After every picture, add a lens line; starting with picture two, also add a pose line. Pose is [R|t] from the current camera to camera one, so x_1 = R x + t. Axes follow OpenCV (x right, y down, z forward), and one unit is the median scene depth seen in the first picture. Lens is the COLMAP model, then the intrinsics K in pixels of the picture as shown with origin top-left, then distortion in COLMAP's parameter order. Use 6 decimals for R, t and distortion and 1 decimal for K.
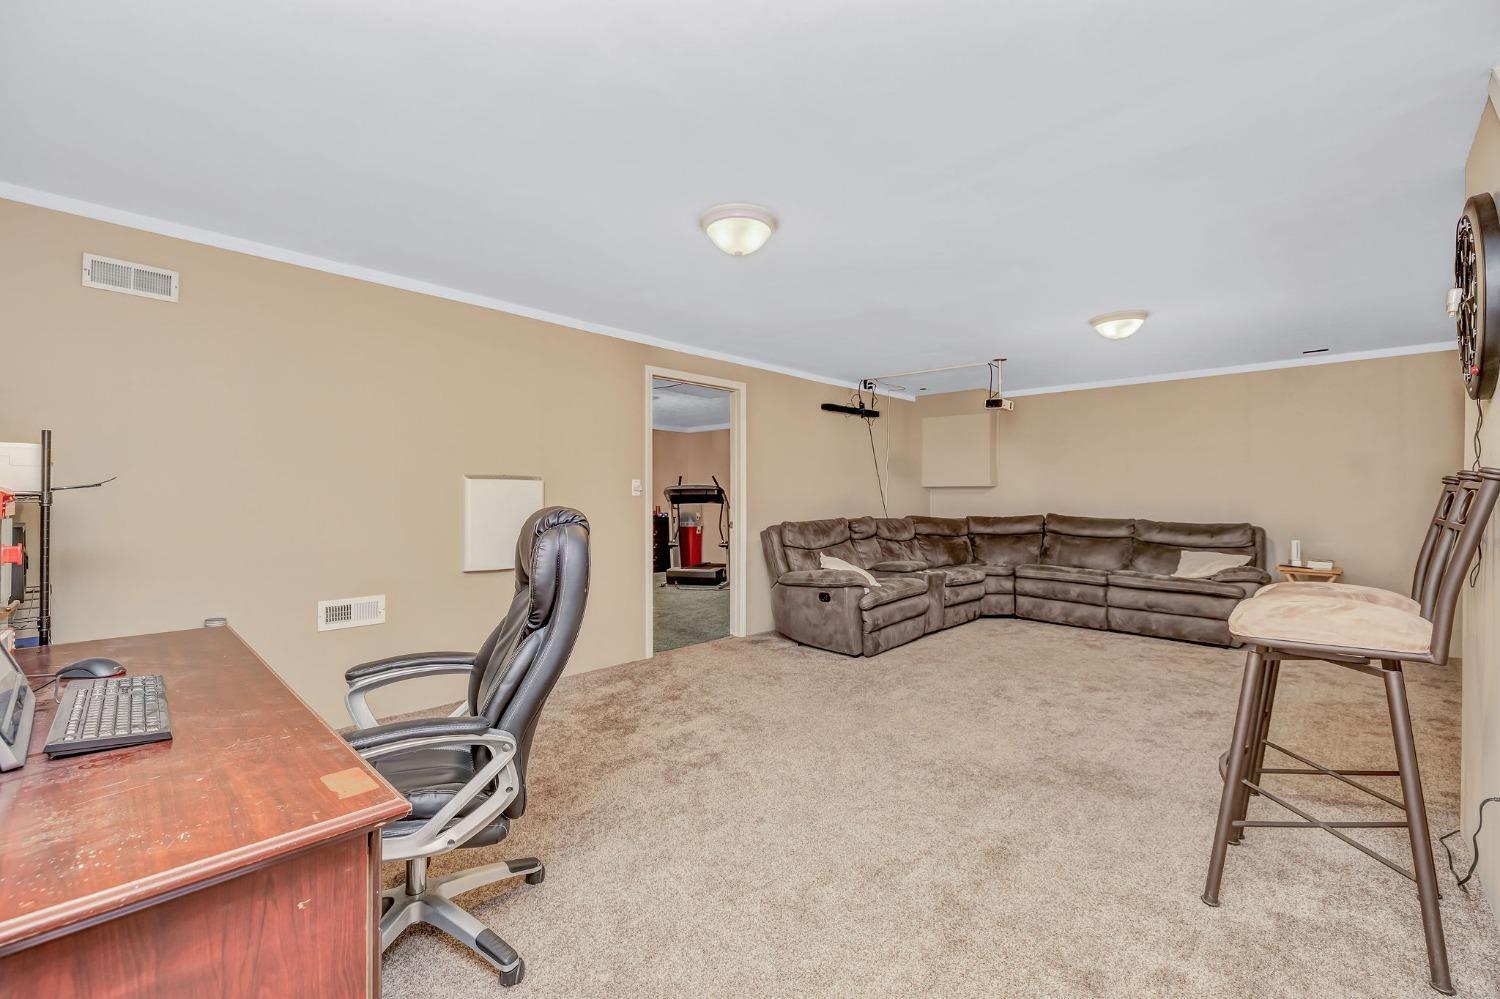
lens RADIAL K [[632.9, 0, 750.0], [0, 632.9, 499.5], [0, 0, 1]] dist [0.000391, 0.000085]
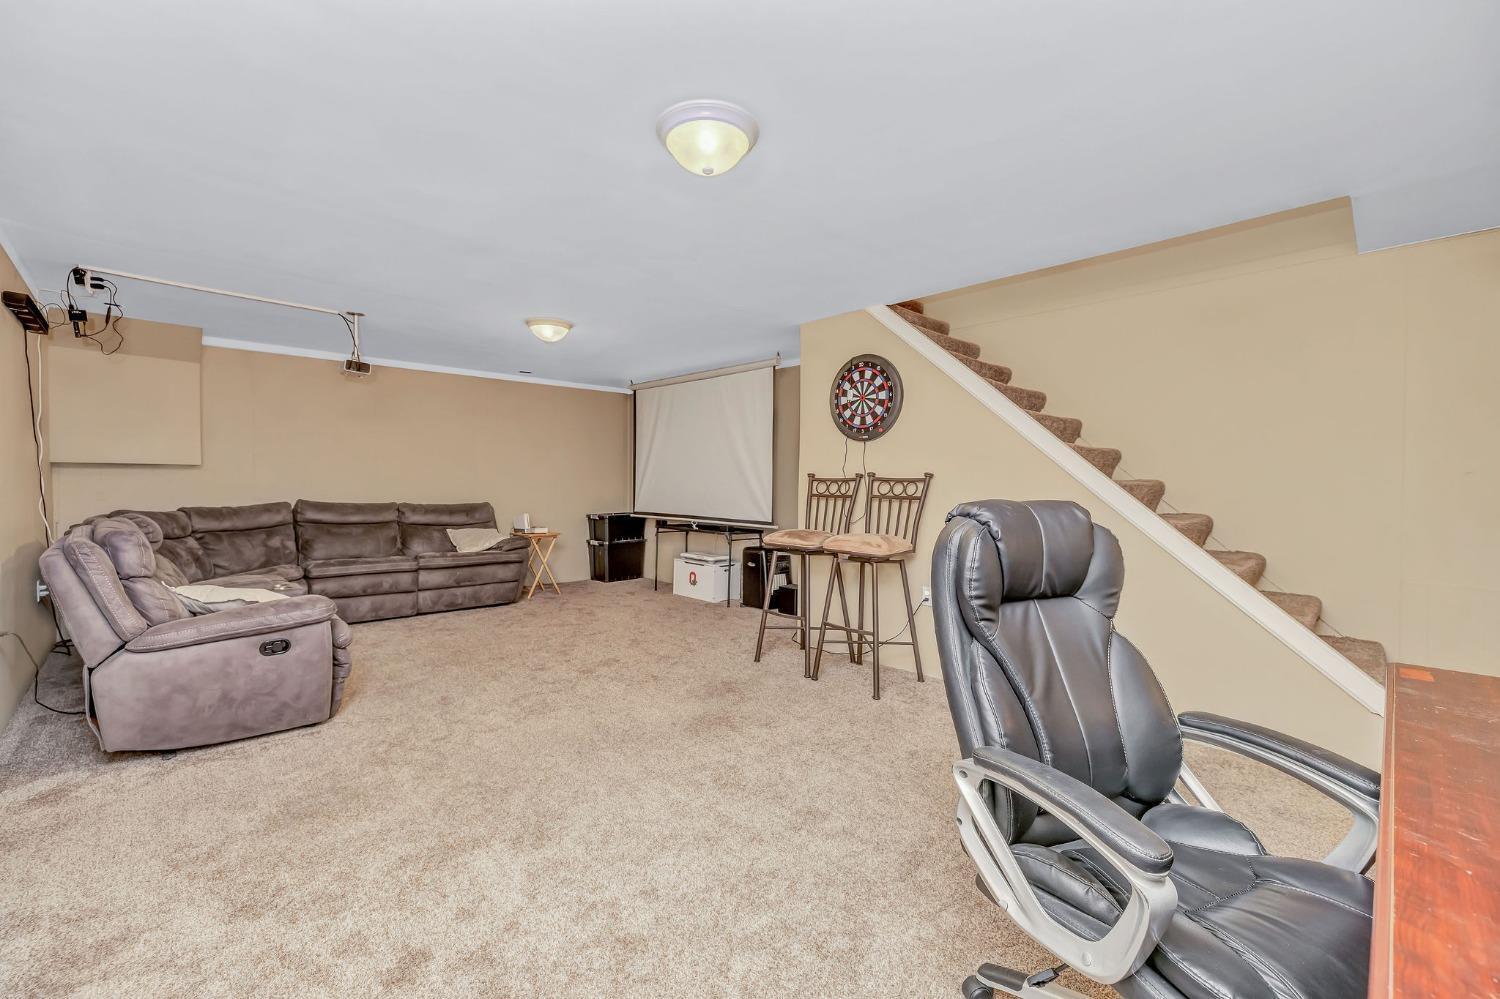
lens RADIAL K [[617.7, 0, 750.0], [0, 617.7, 499.5], [0, 0, 1]] dist [-0.001702, -0.000192]
pose [[0.048194, -0.029869, 0.998391, -0.366252], [-0.000427, 0.999552, 0.029924, -0.003749], [-0.998838, -0.001868, 0.048160, 0.425169]]
